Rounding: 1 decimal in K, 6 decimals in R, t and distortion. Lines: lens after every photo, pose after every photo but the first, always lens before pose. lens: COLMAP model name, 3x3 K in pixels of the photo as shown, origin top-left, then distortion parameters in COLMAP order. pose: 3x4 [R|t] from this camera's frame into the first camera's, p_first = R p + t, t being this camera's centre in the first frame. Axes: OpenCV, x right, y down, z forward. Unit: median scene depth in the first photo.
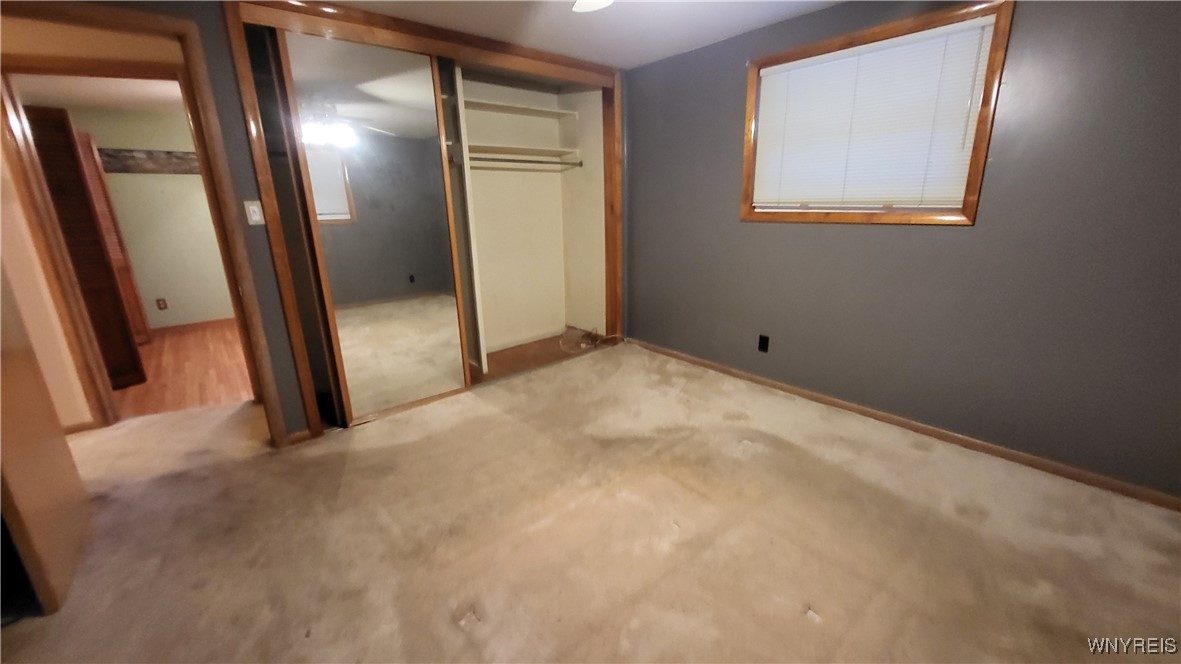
lens RADIAL K [[462.0, 0, 592.0], [0, 462.0, 327.5], [0, 0, 1]] dist [-0.001693, -0.000425]
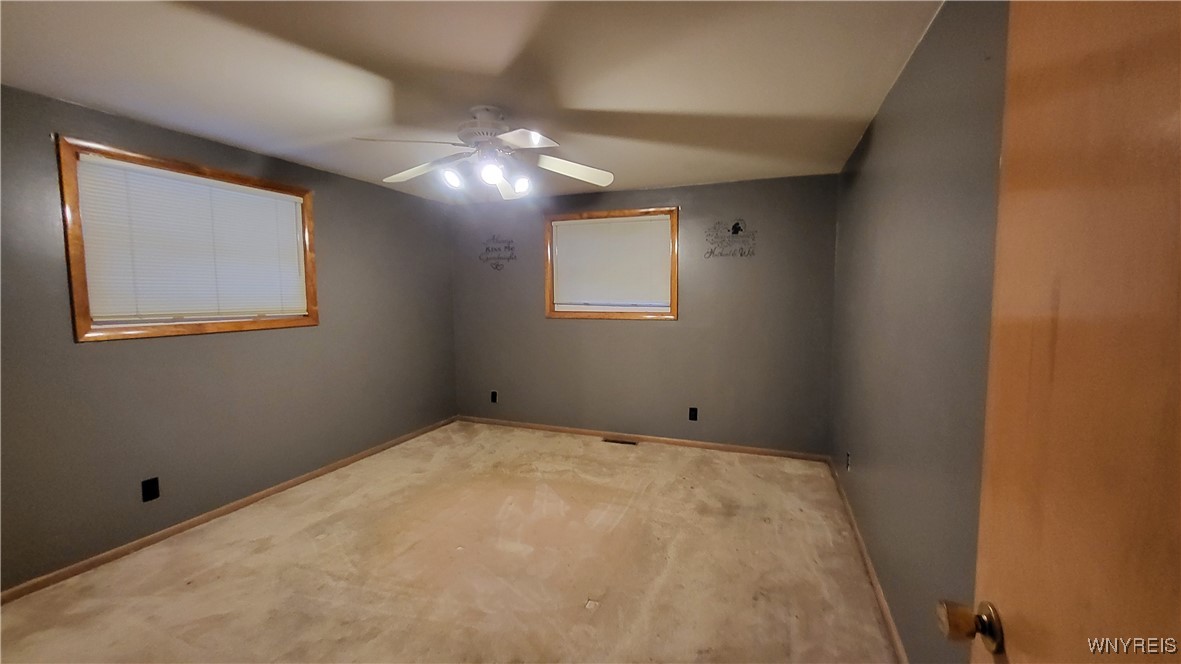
lens RADIAL K [[462.0, 0, 591.3], [0, 462.0, 332.0], [0, 0, 1]] dist [-0.001693, -0.000425]
pose [[-0.473158, -0.049256, 0.879600, -0.762732], [0.248223, 0.950531, 0.186753, -0.209140], [-0.845285, 0.306701, -0.437525, 0.730908]]
